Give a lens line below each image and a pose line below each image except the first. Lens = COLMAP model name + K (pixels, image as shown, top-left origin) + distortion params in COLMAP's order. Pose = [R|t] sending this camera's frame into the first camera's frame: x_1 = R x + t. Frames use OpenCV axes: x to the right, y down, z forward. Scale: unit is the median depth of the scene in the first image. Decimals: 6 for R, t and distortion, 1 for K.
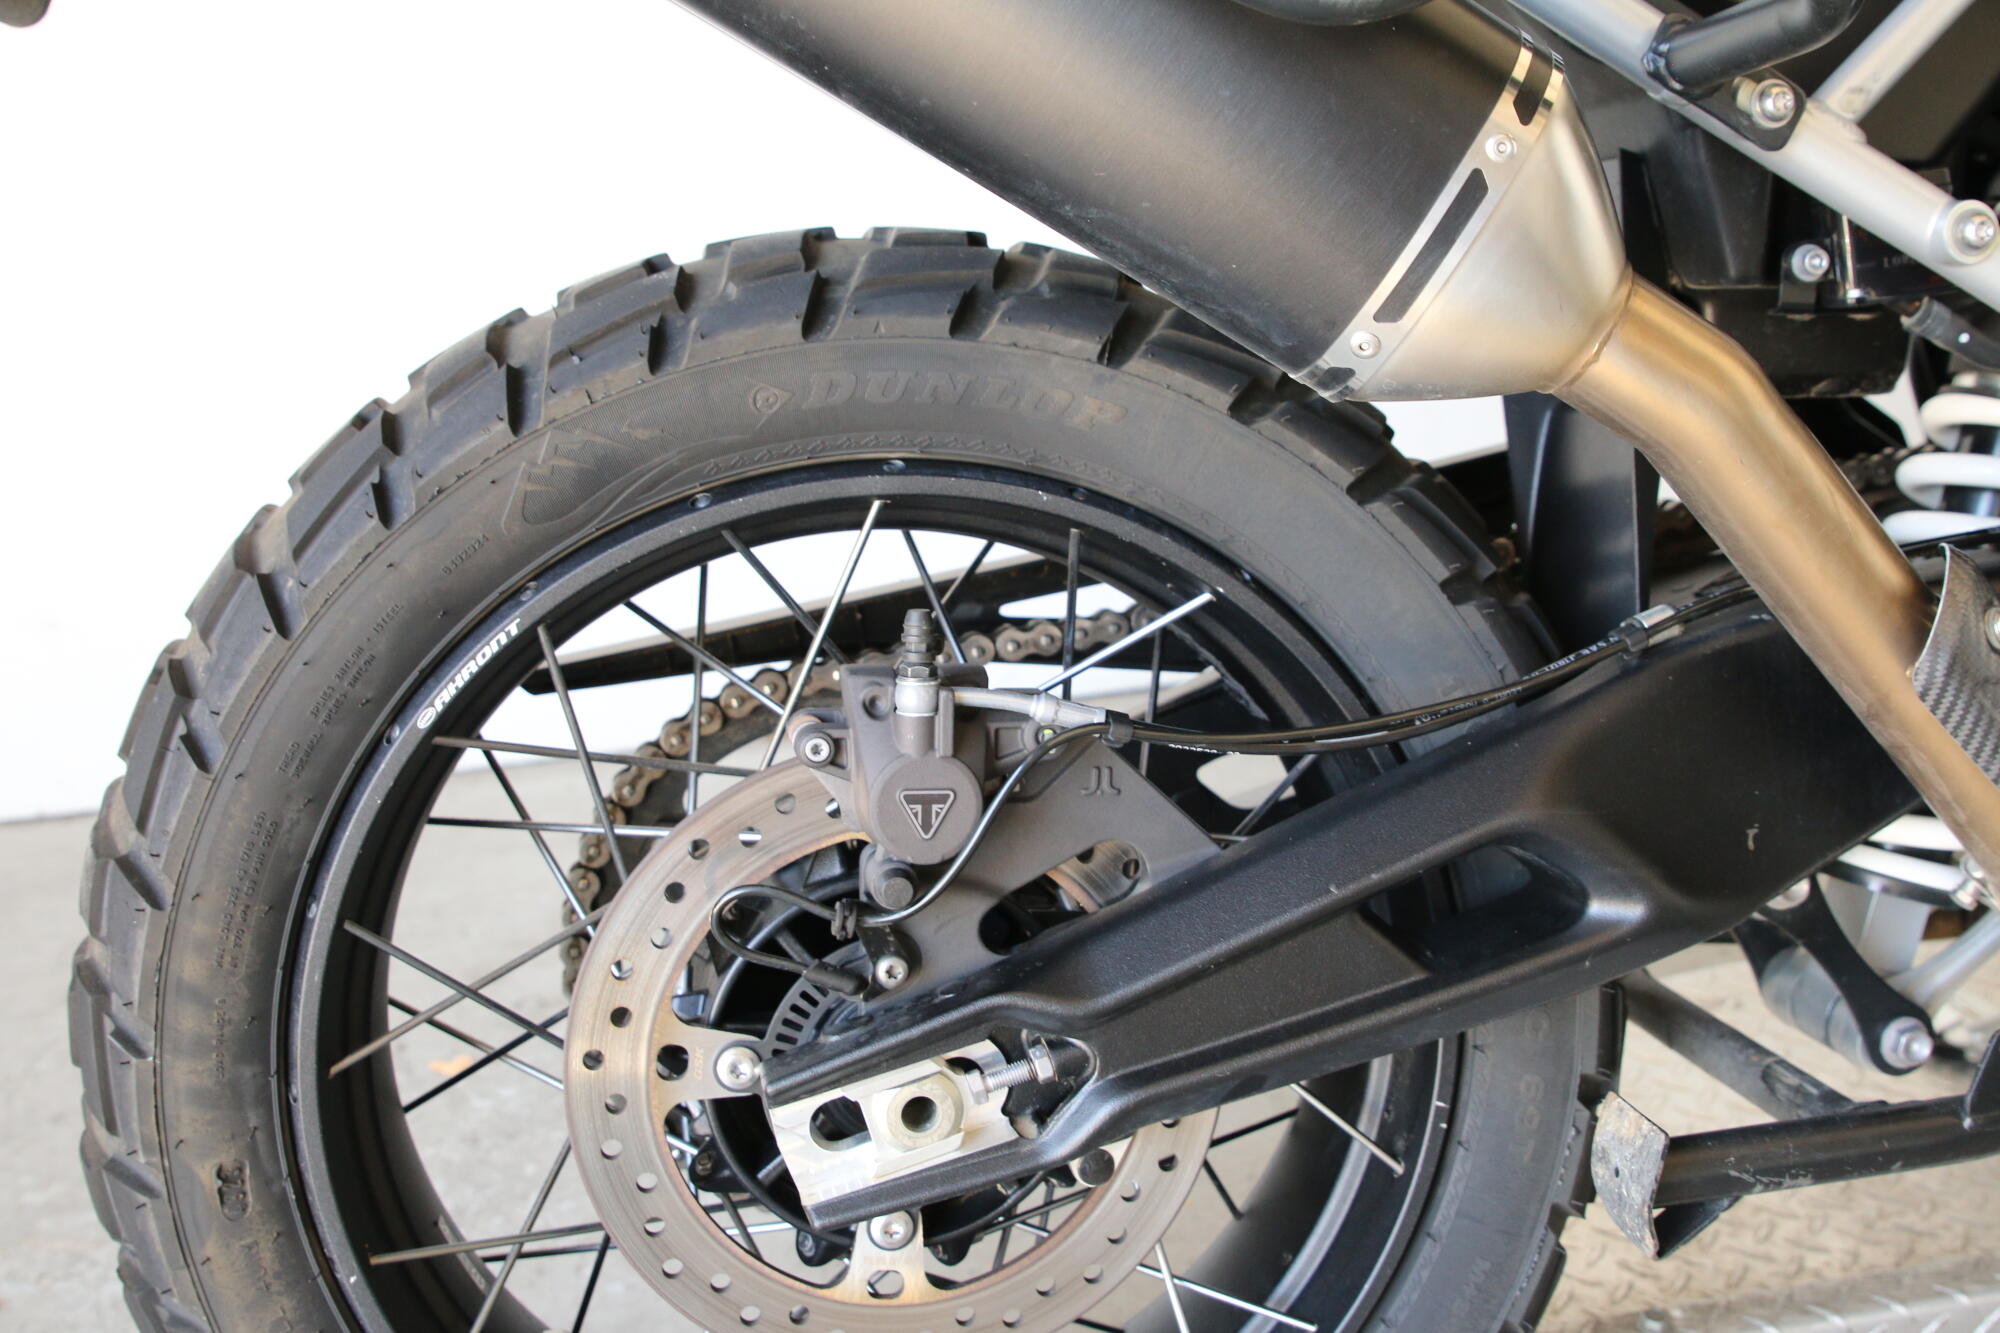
lens RADIAL K [[2179.9, 0, 916.7], [0, 2179.9, 623.2], [0, 0, 1]] dist [-0.103120, 0.000000]
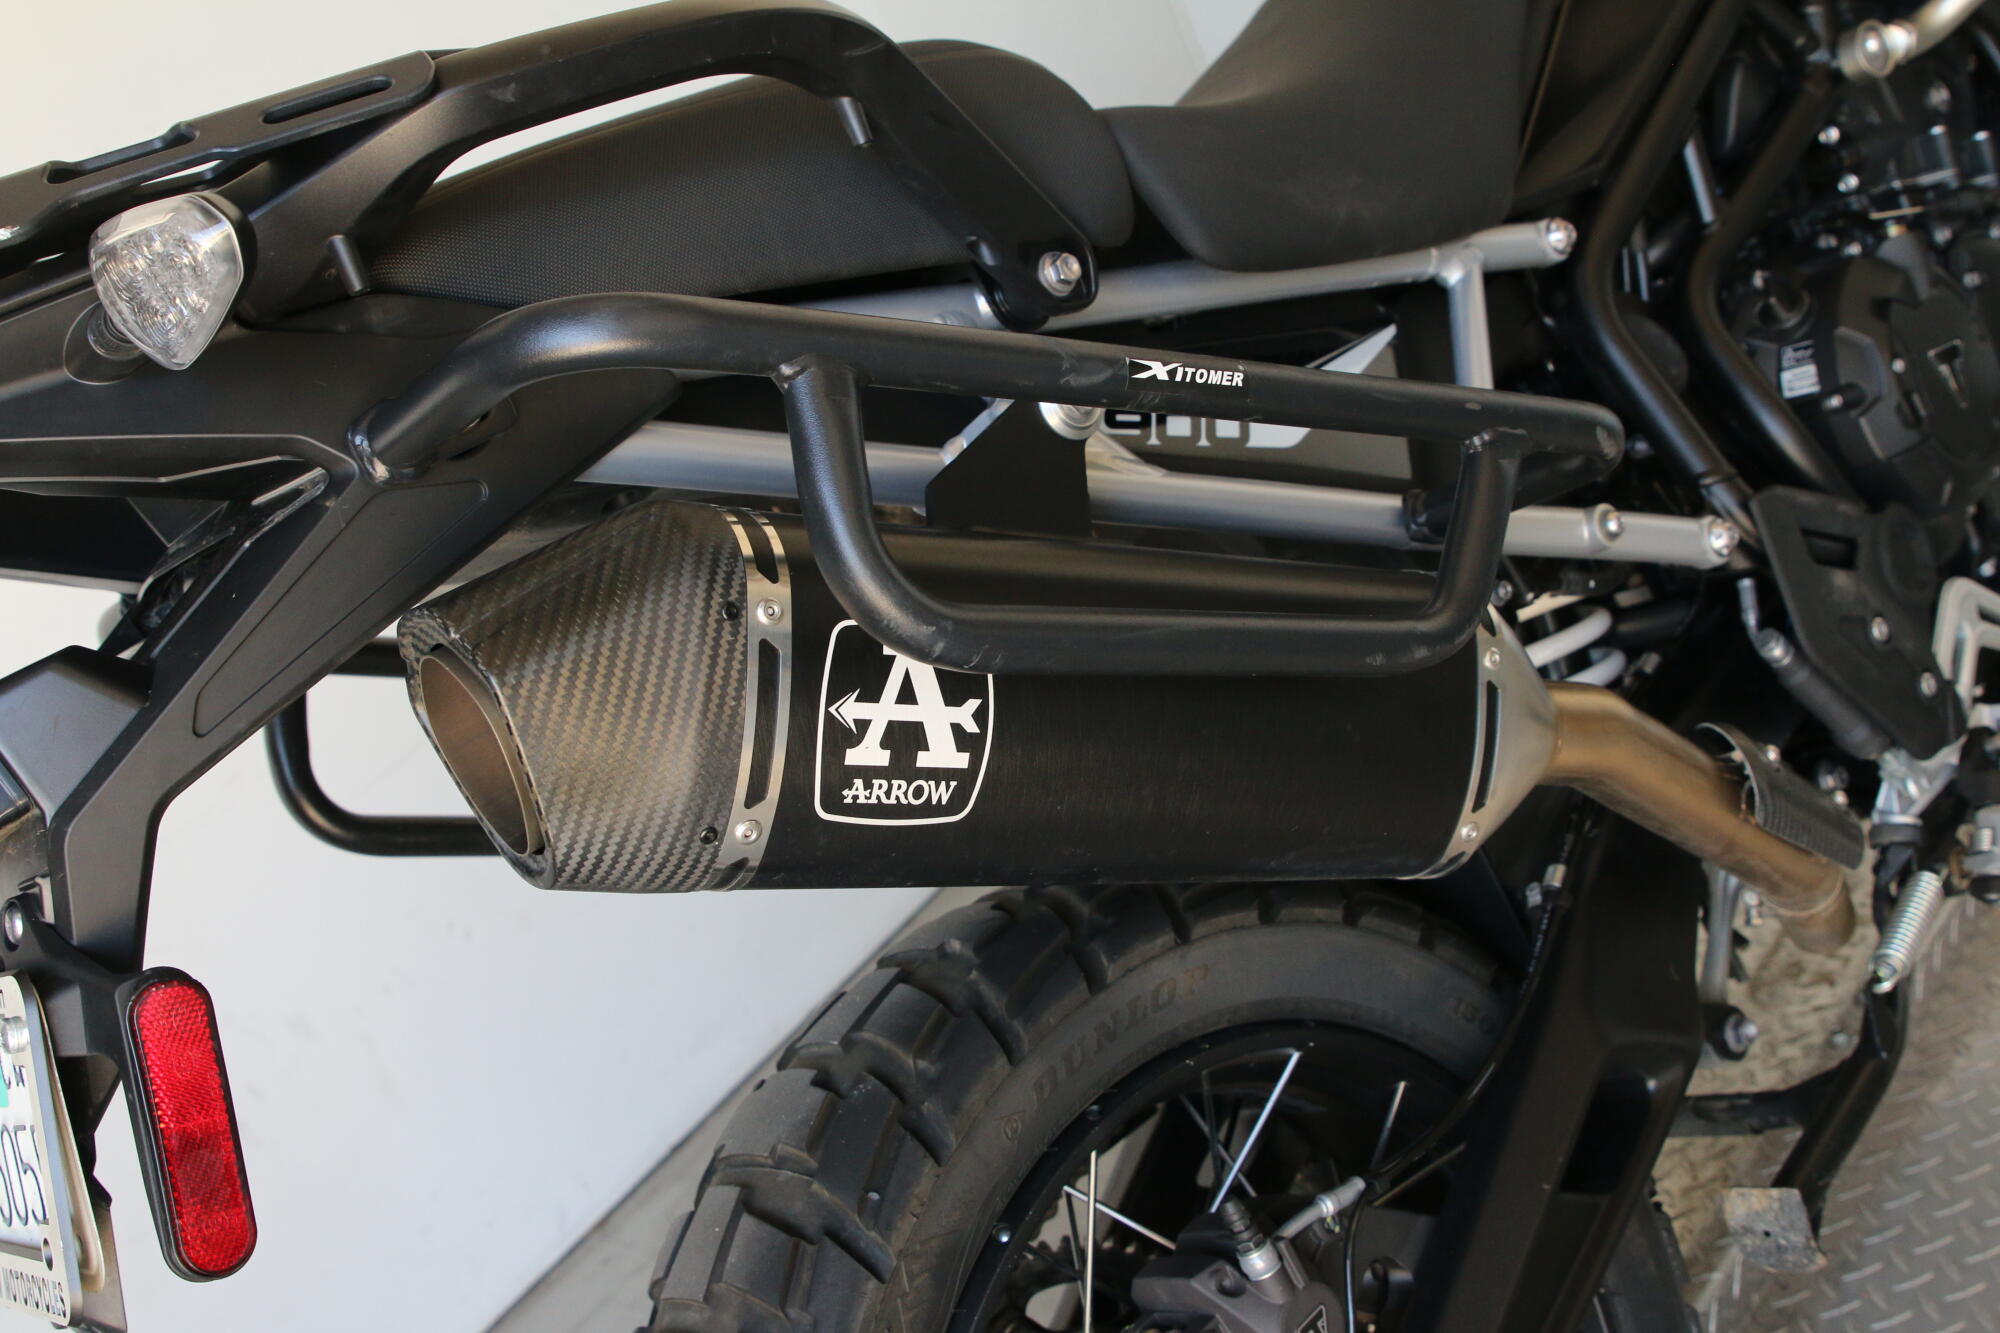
lens RADIAL K [[2179.9, 0, 1036.8], [0, 2179.9, 650.9], [0, 0, 1]] dist [-0.103120, 0.000000]
pose [[0.727191, -0.470843, 0.499500, -0.513164], [0.528435, 0.848428, 0.030437, -0.343548], [-0.438121, 0.241819, 0.865779, -0.062159]]
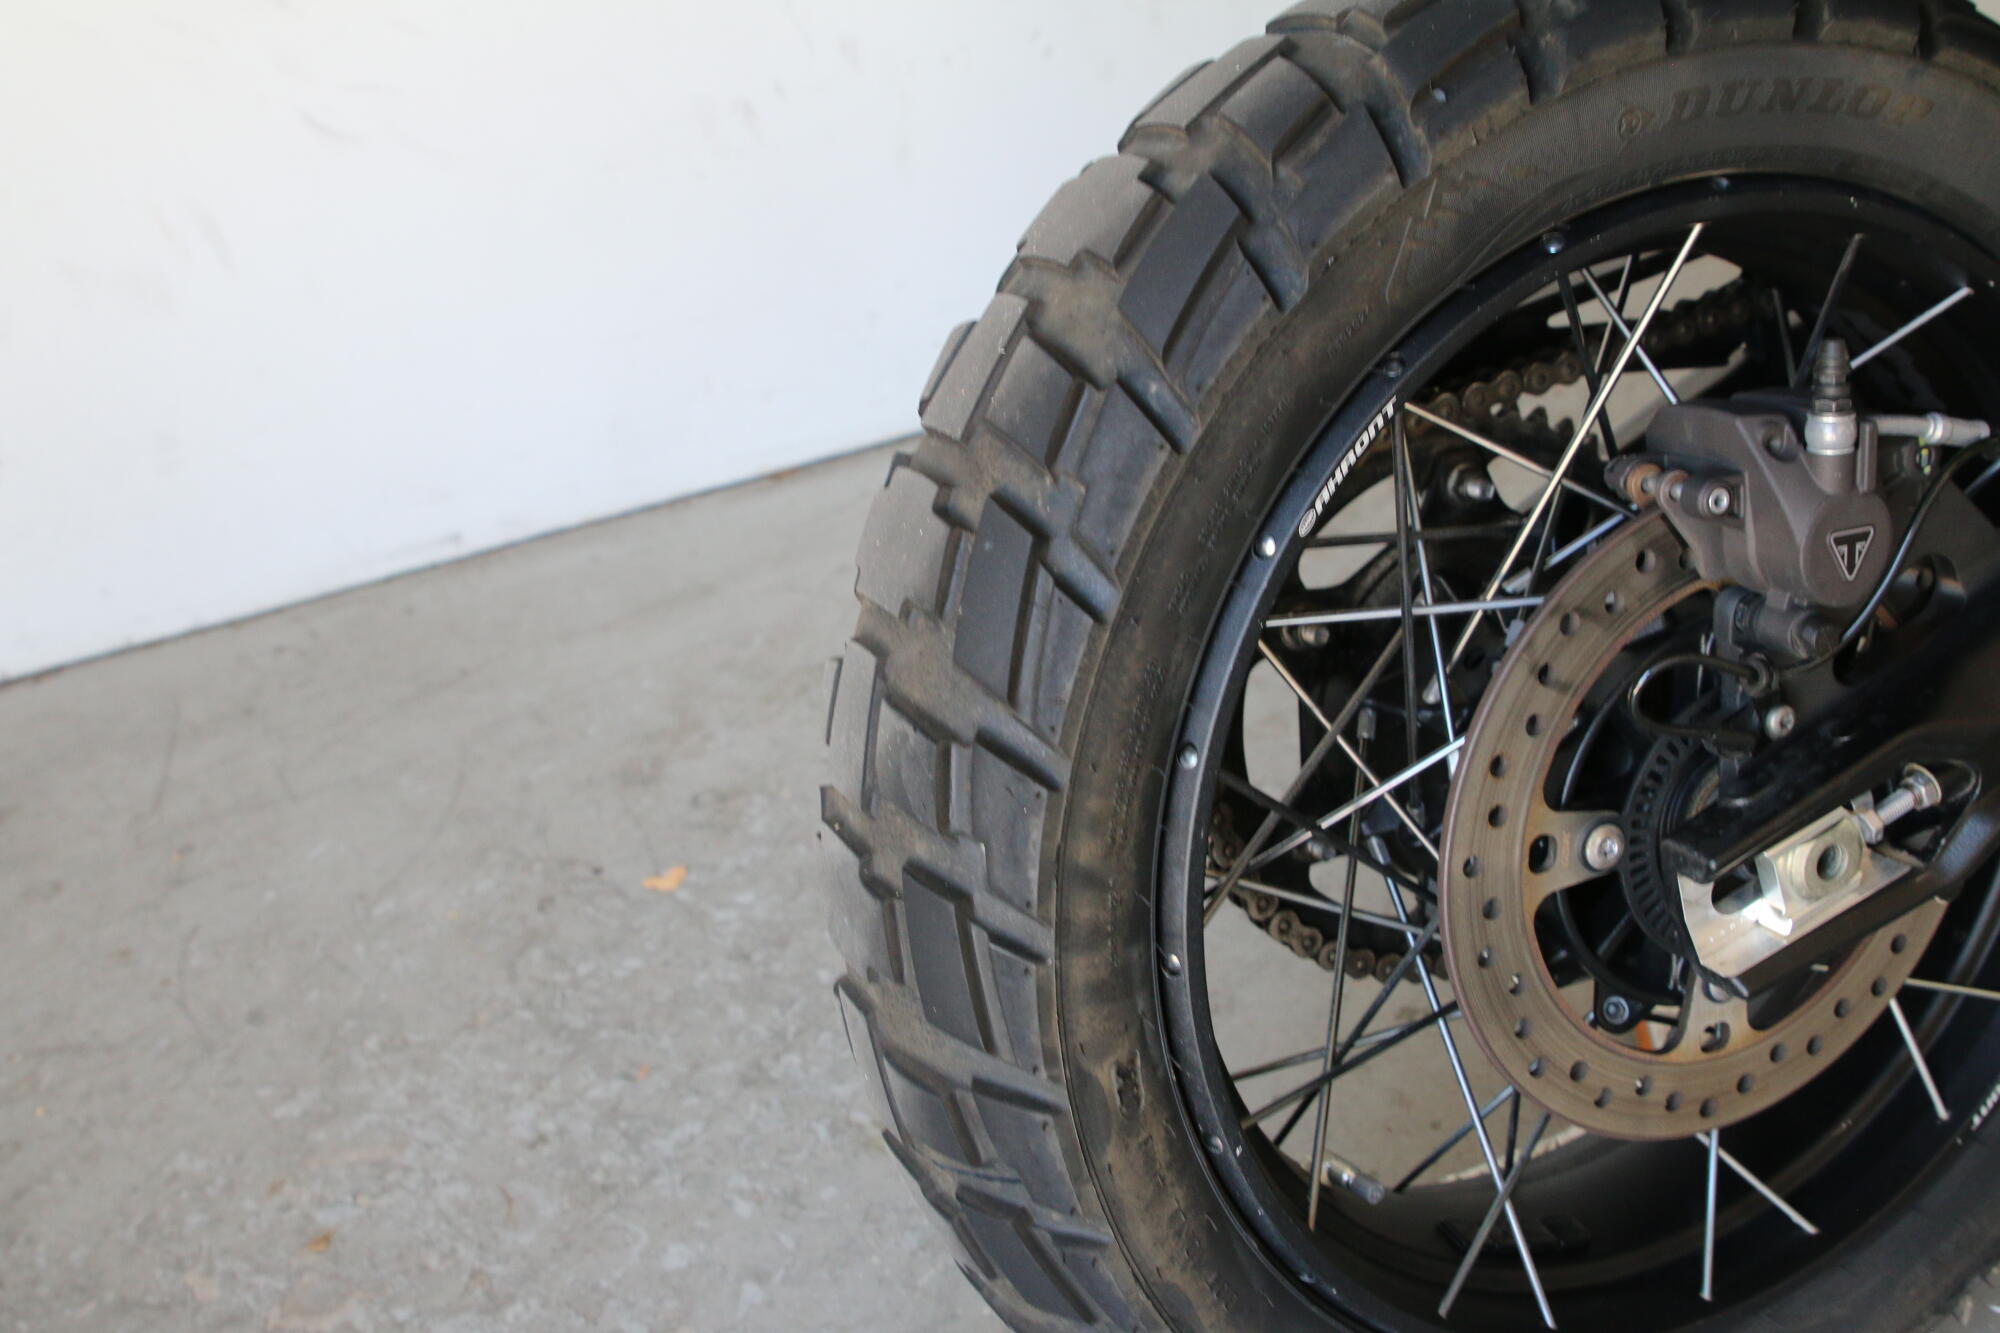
lens RADIAL K [[2179.9, 0, 1008.8], [0, 2179.9, 650.0], [0, 0, 1]] dist [-0.103120, 0.000000]
pose [[0.965949, -0.147029, 0.212896, -0.534416], [0.112386, 0.979597, 0.166608, -0.065592], [-0.233049, -0.137008, 0.962765, 0.177502]]
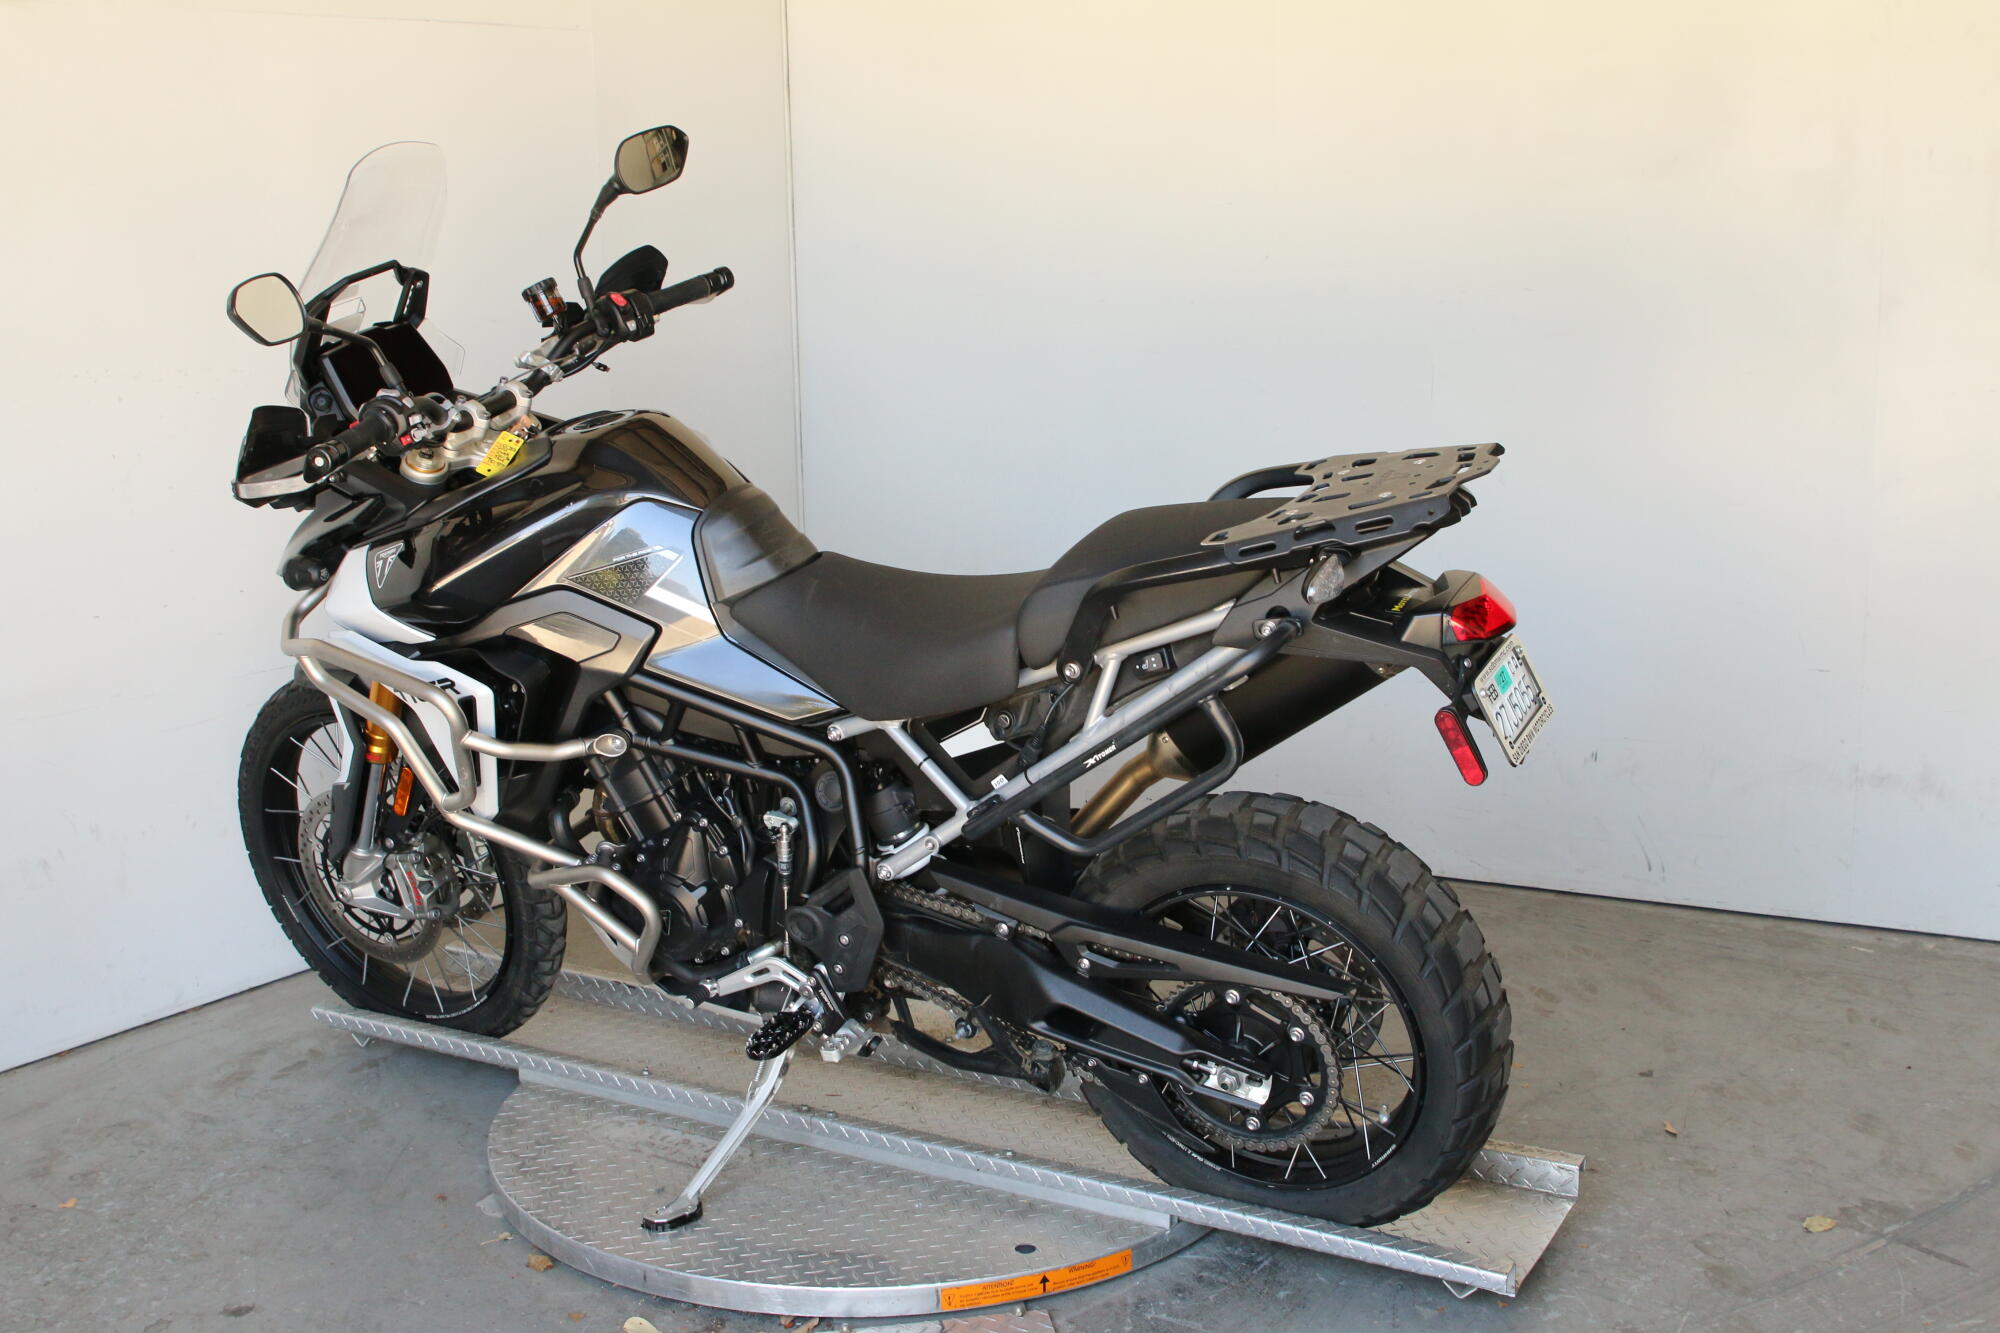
lens RADIAL K [[2179.9, 0, 1009.0], [0, 2179.9, 673.0], [0, 0, 1]] dist [-0.103120, 0.000000]
pose [[0.766411, -0.109105, 0.633017, -1.541288], [0.197716, 0.977694, -0.070868, 0.058899], [-0.611165, 0.179472, 0.770887, -2.416884]]
